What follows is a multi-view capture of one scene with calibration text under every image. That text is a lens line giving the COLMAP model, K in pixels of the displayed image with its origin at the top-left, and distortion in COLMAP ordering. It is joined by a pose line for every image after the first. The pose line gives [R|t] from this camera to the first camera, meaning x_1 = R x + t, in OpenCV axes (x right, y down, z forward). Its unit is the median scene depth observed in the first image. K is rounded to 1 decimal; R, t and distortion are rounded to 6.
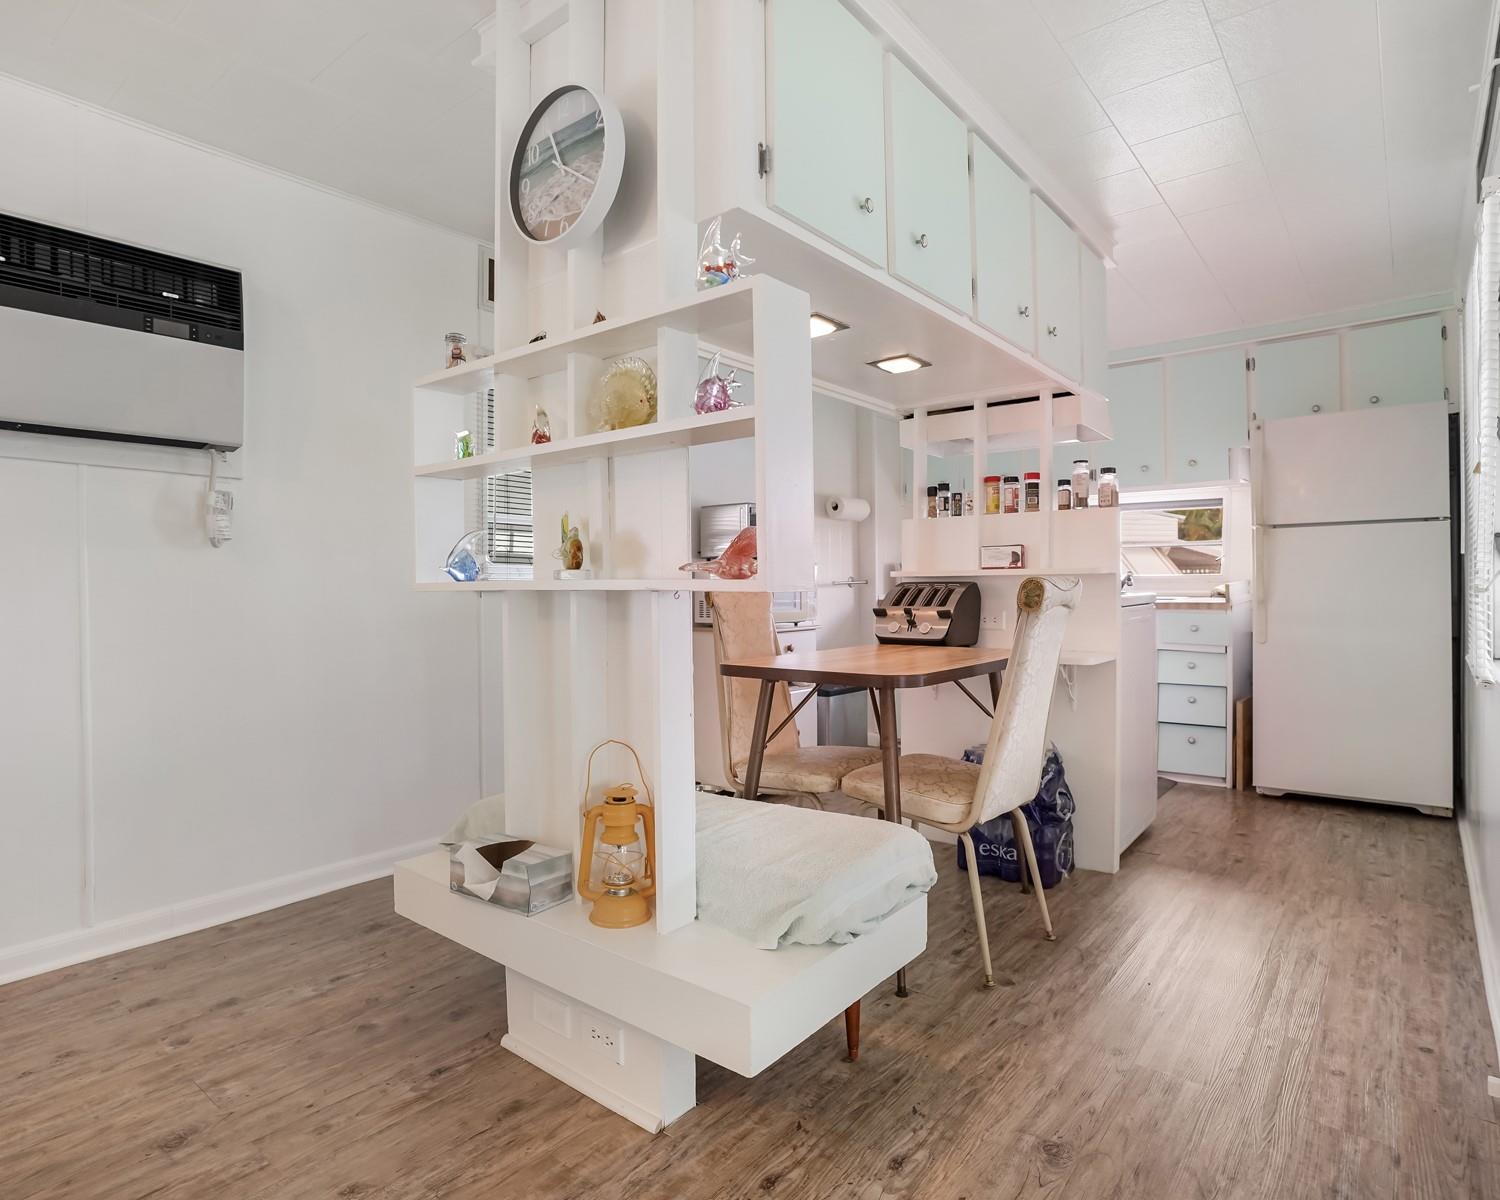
lens RADIAL K [[852.7, 0, 756.6], [0, 852.7, 591.3], [0, 0, 1]] dist [-0.019383, 0.002143]
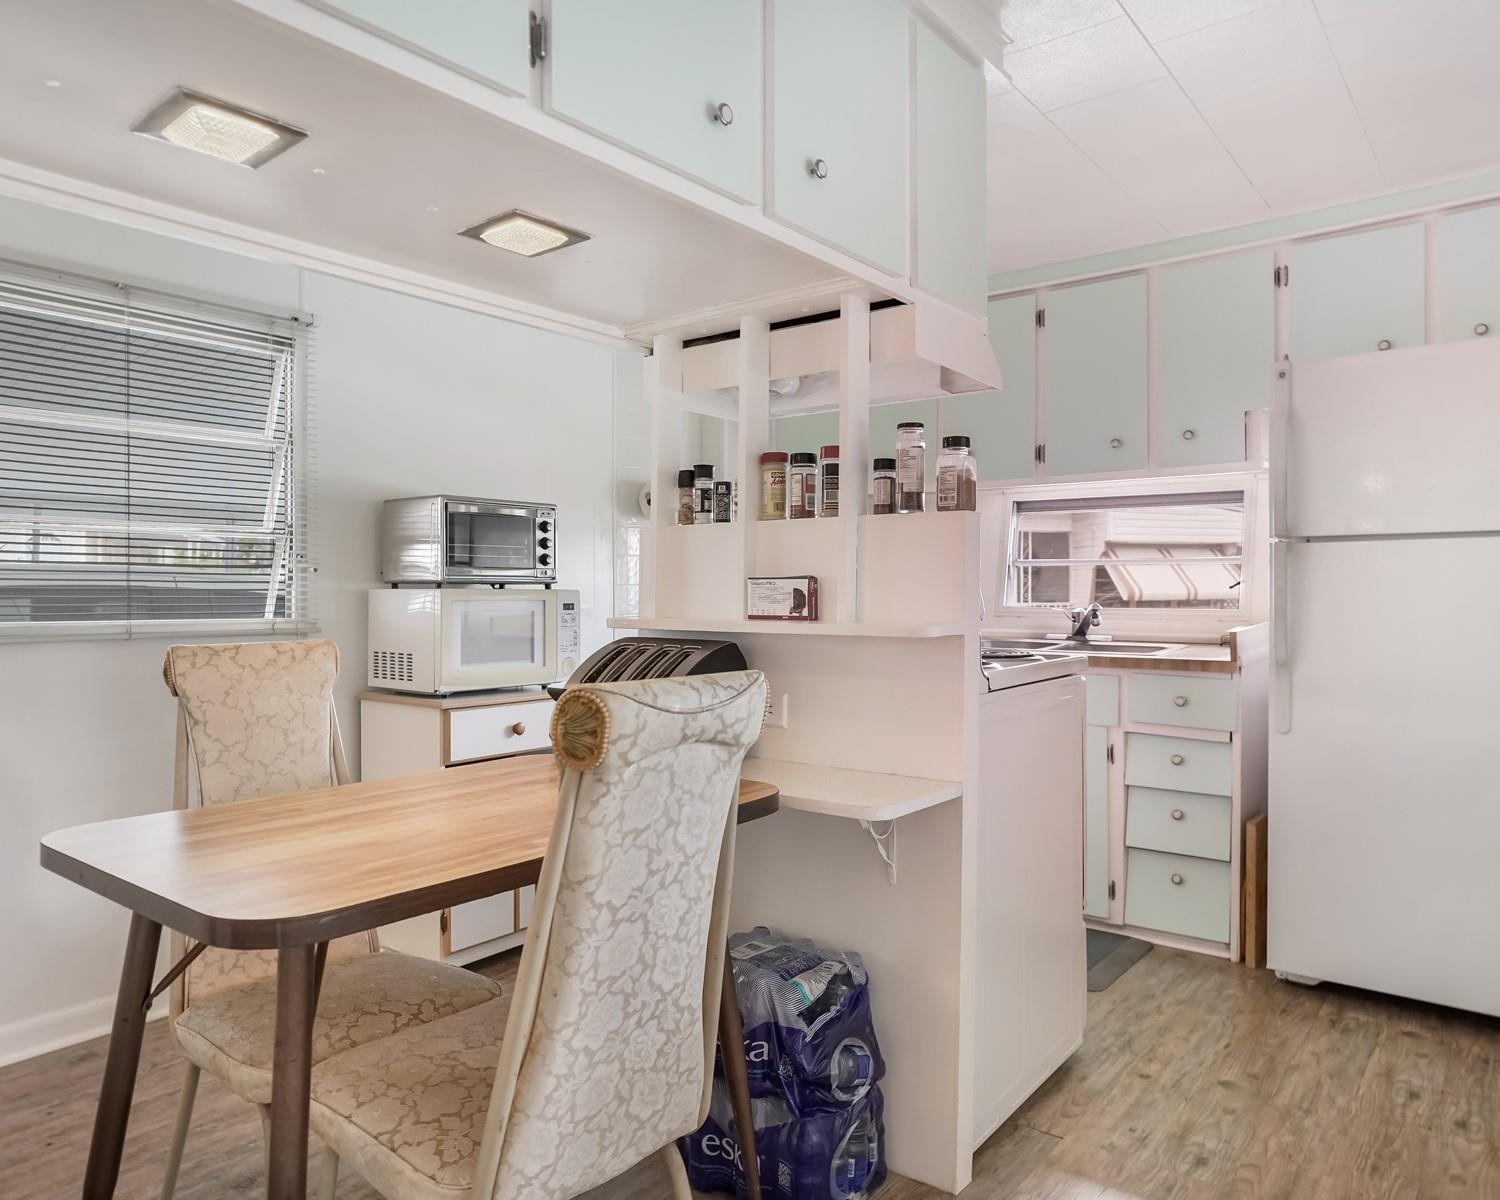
lens RADIAL K [[1024.0, 0, 737.3], [0, 1024.0, 598.1], [0, 0, 1]] dist [-0.002242, 0.007143]
pose [[0.999850, 0.008557, -0.015051, 0.263142], [-0.008520, 0.999960, 0.002536, -0.040238], [0.015072, -0.002407, 0.999884, 0.320121]]
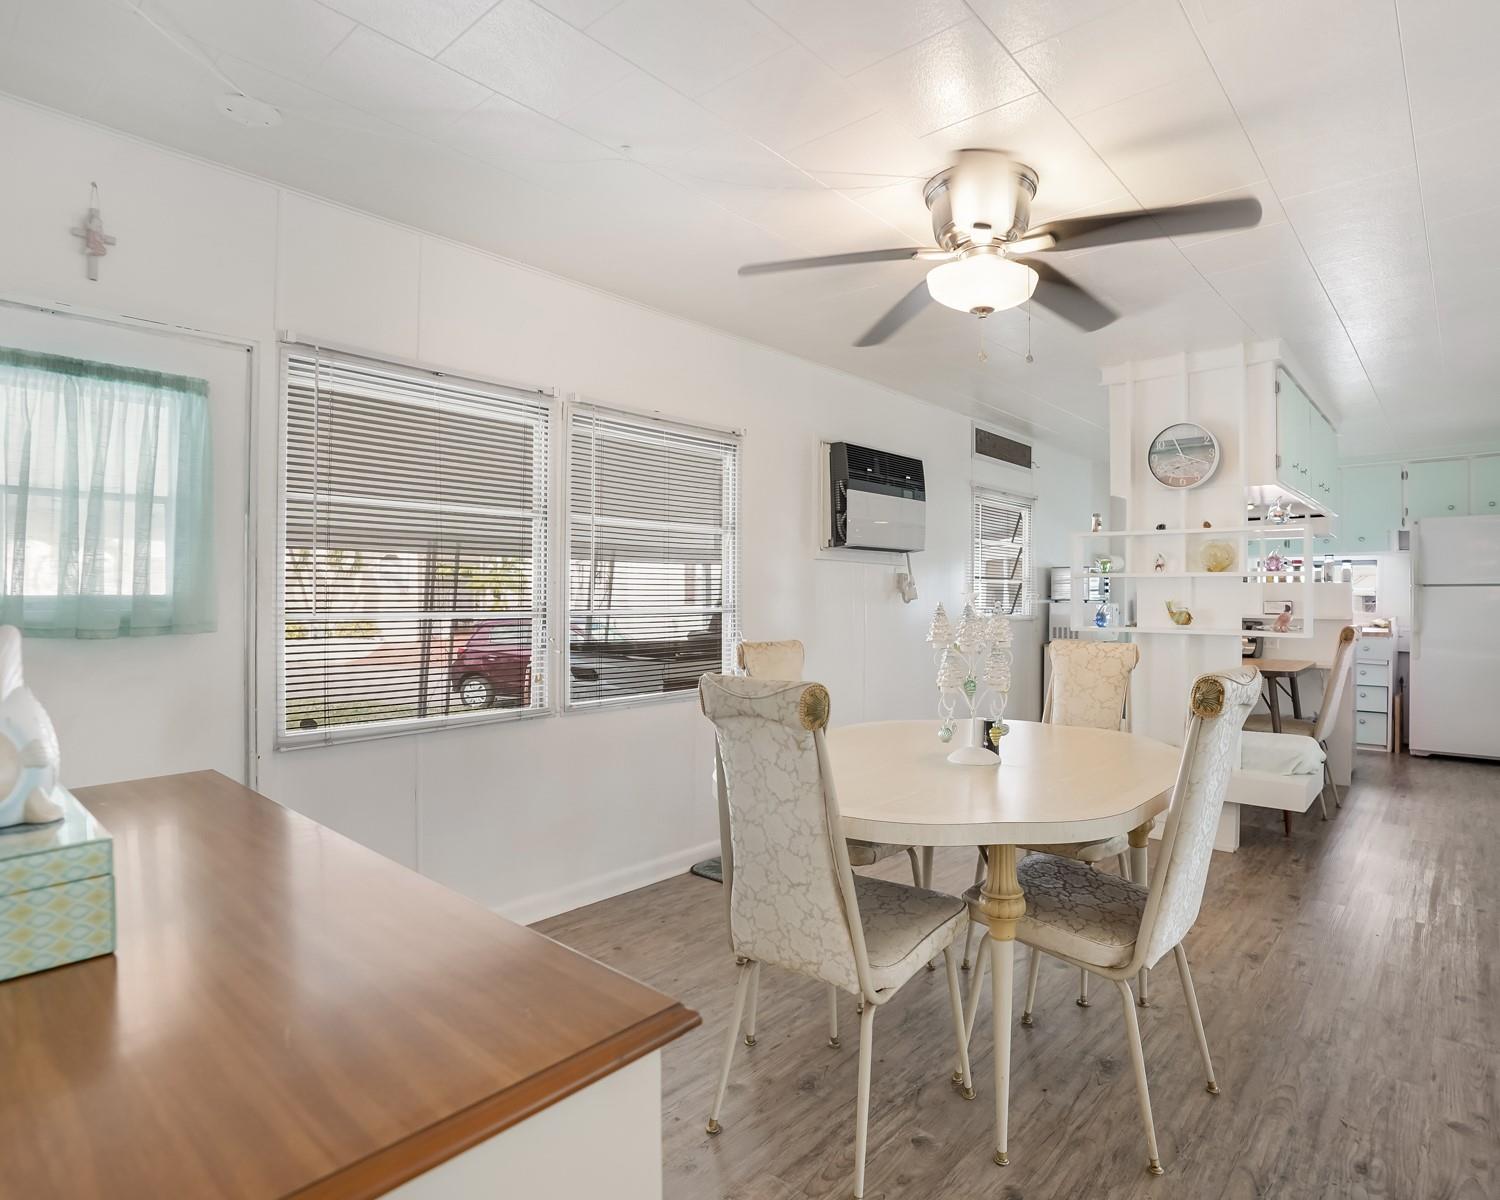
lens RADIAL K [[852.7, 0, 756.6], [0, 852.7, 591.3], [0, 0, 1]] dist [-0.019383, 0.002143]
pose [[0.999141, 0.016316, -0.038105, -0.700479], [-0.016527, 0.999850, -0.005223, -0.044741], [0.038014, 0.005848, 0.999260, -0.756146]]
